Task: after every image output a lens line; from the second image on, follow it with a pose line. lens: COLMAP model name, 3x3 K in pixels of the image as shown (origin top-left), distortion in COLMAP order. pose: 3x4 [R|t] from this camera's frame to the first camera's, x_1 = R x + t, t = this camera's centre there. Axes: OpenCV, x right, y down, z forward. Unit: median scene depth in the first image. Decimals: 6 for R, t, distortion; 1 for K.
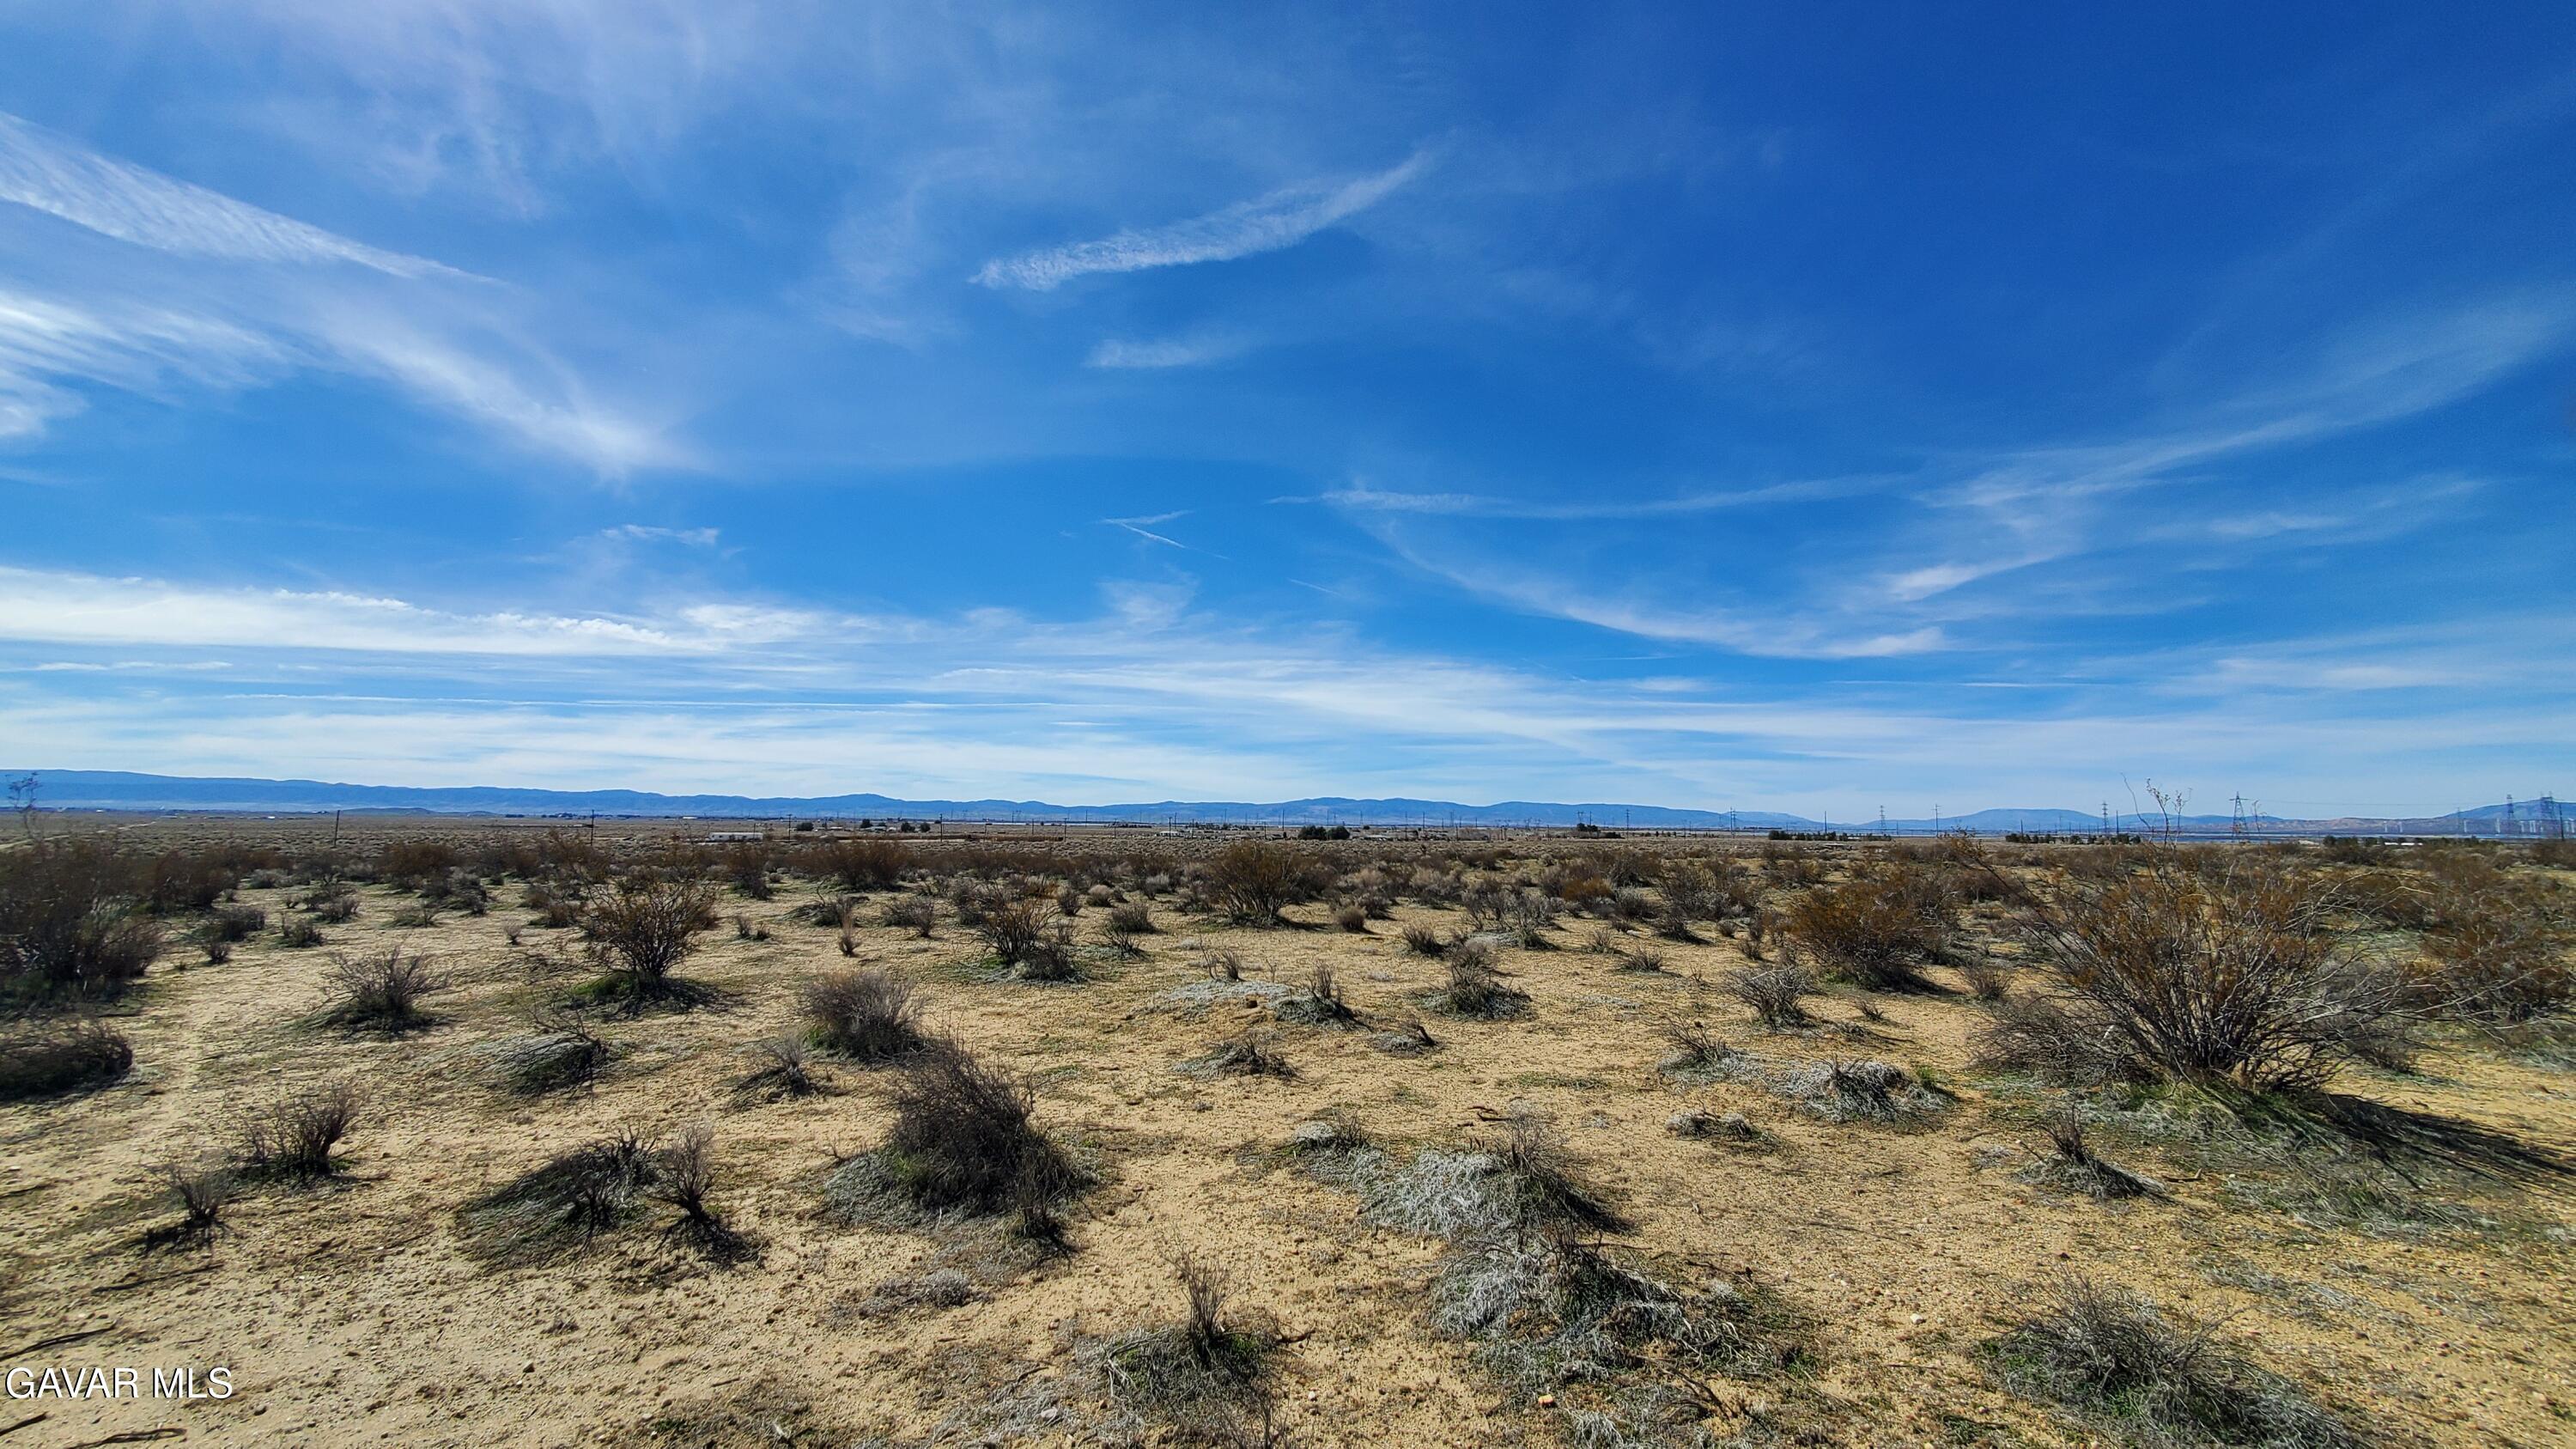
lens RADIAL K [[1024.6, 0, 1301.5], [0, 1024.6, 723.3], [0, 0, 1]] dist [0.000319, -0.000510]
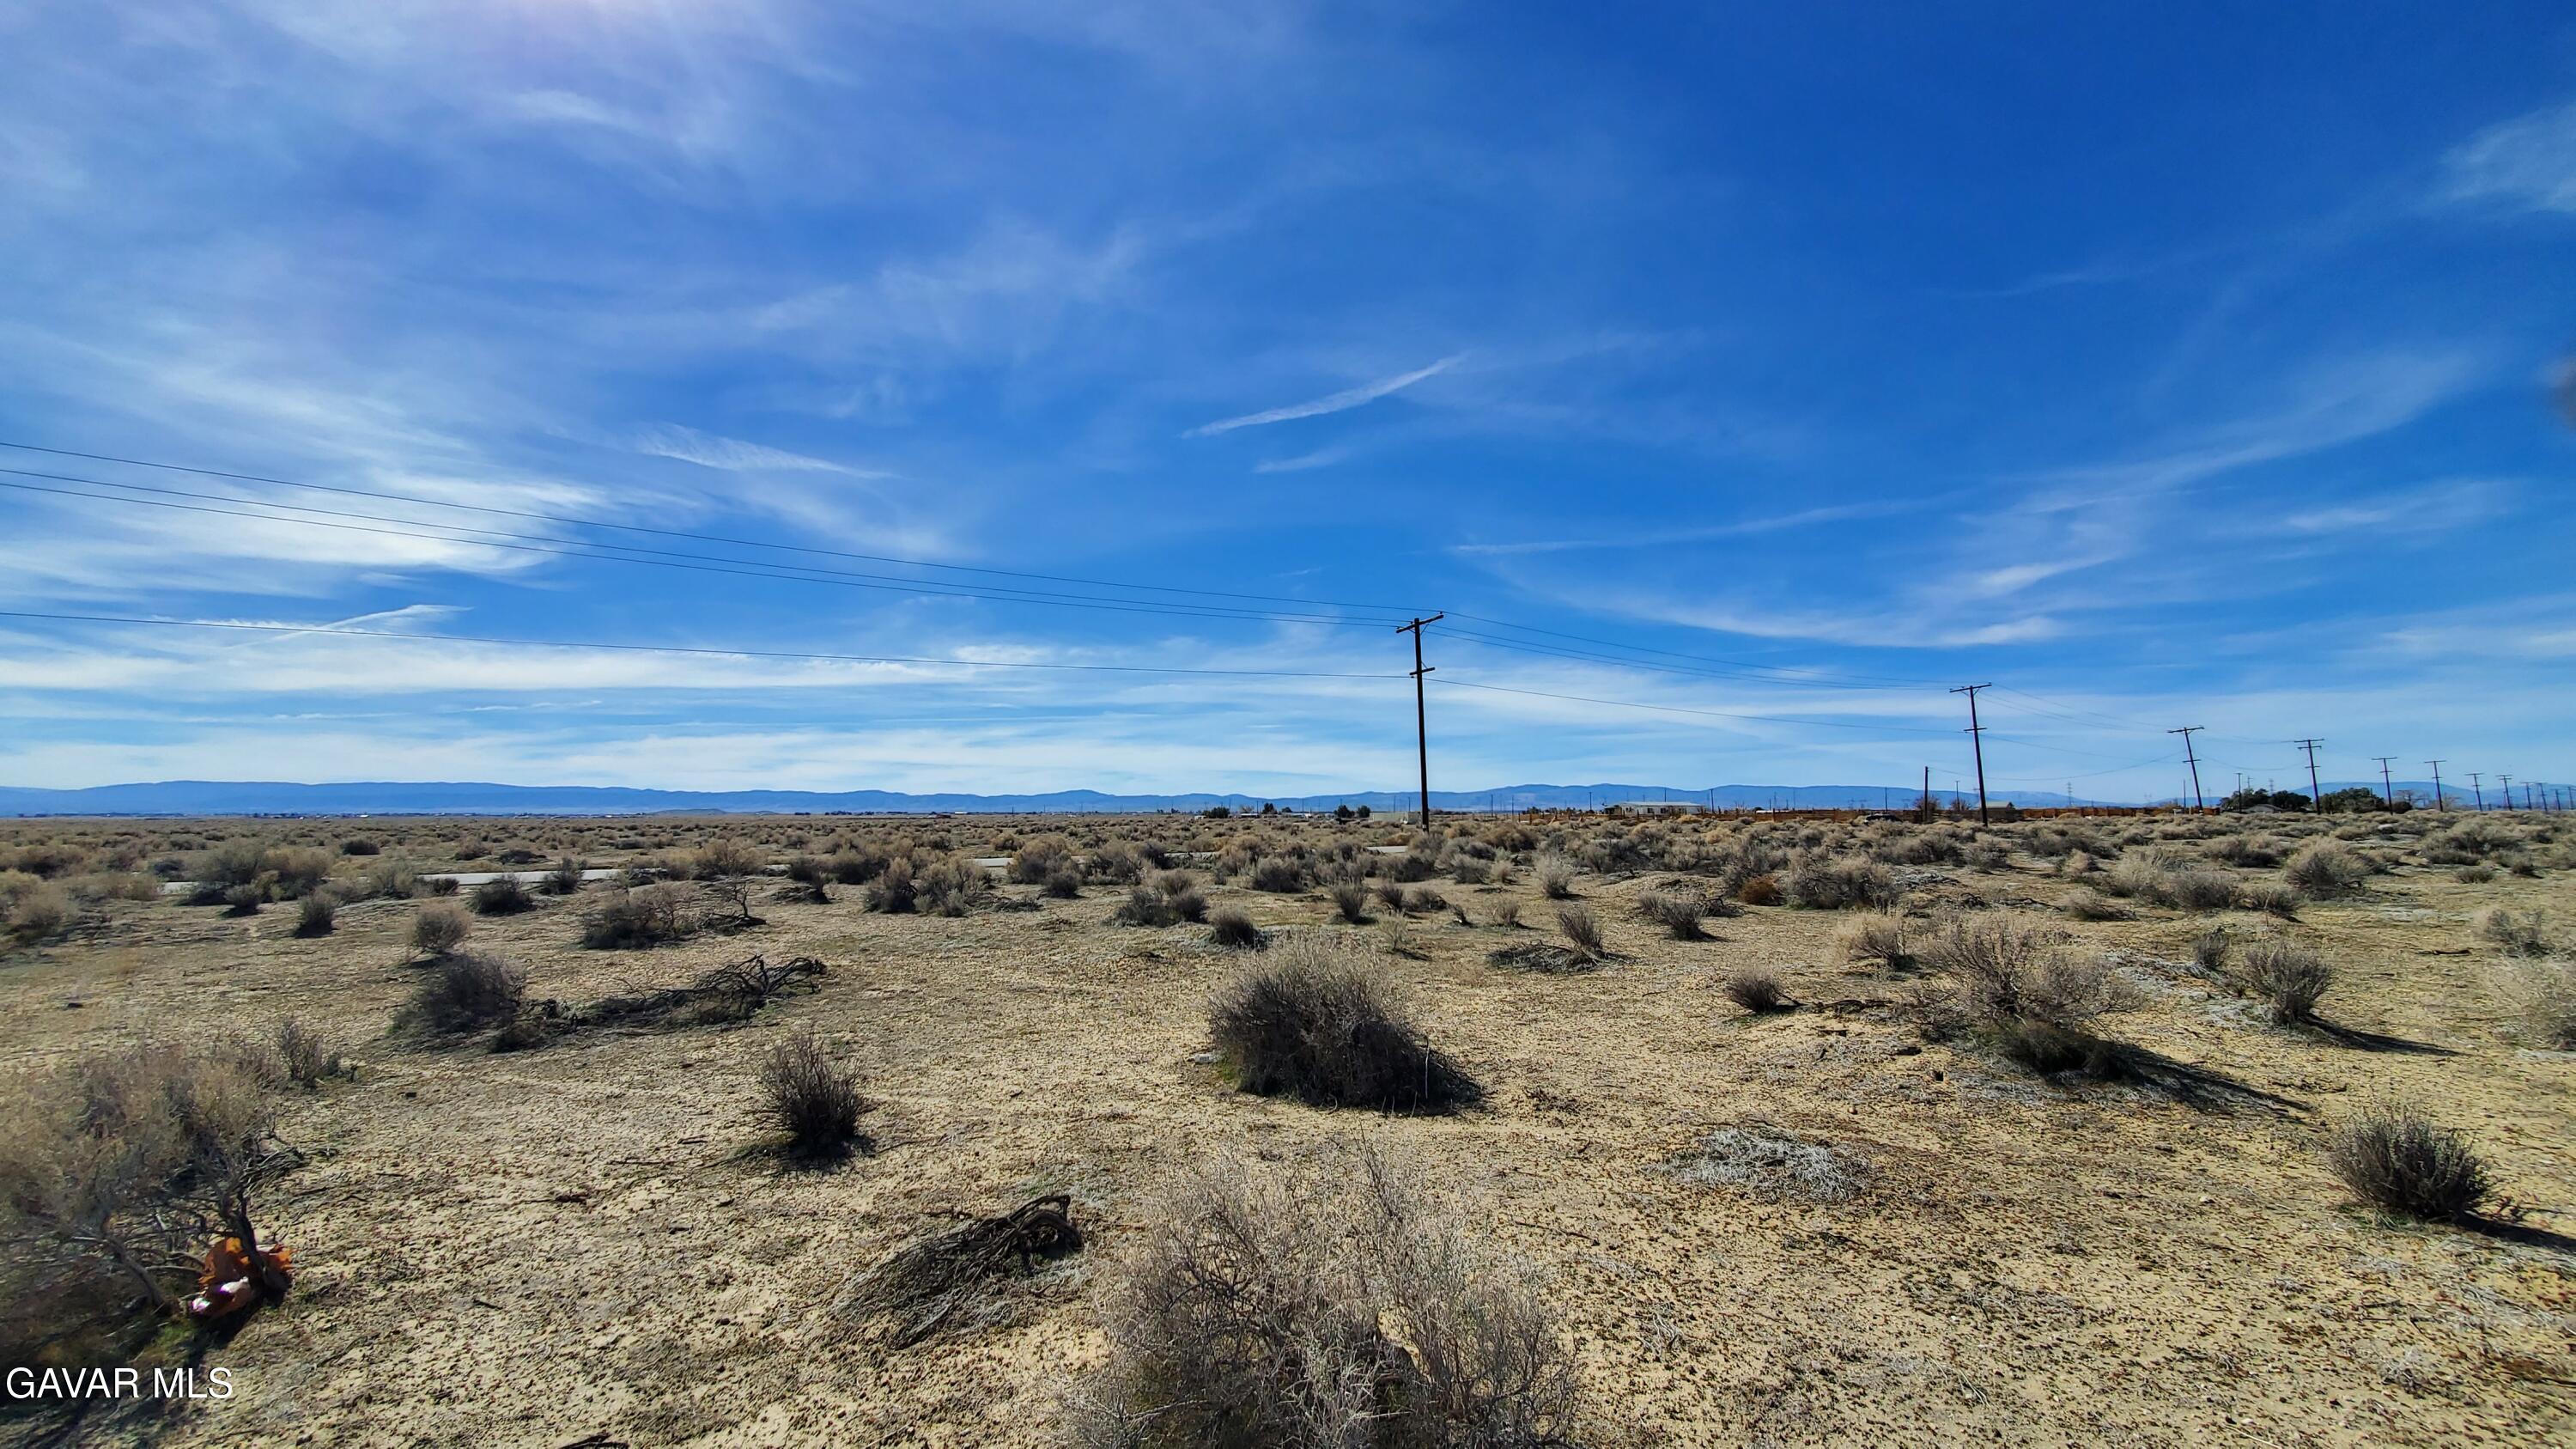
lens RADIAL K [[1026.9, 0, 1300.9], [0, 1026.9, 724.2], [0, 0, 1]] dist [0.002229, -0.000829]
pose [[0.983983, -0.030105, -0.175704, 0.231339], [0.031748, 0.999474, 0.006550, -0.062318], [0.175414, -0.012023, 0.984421, -0.794313]]
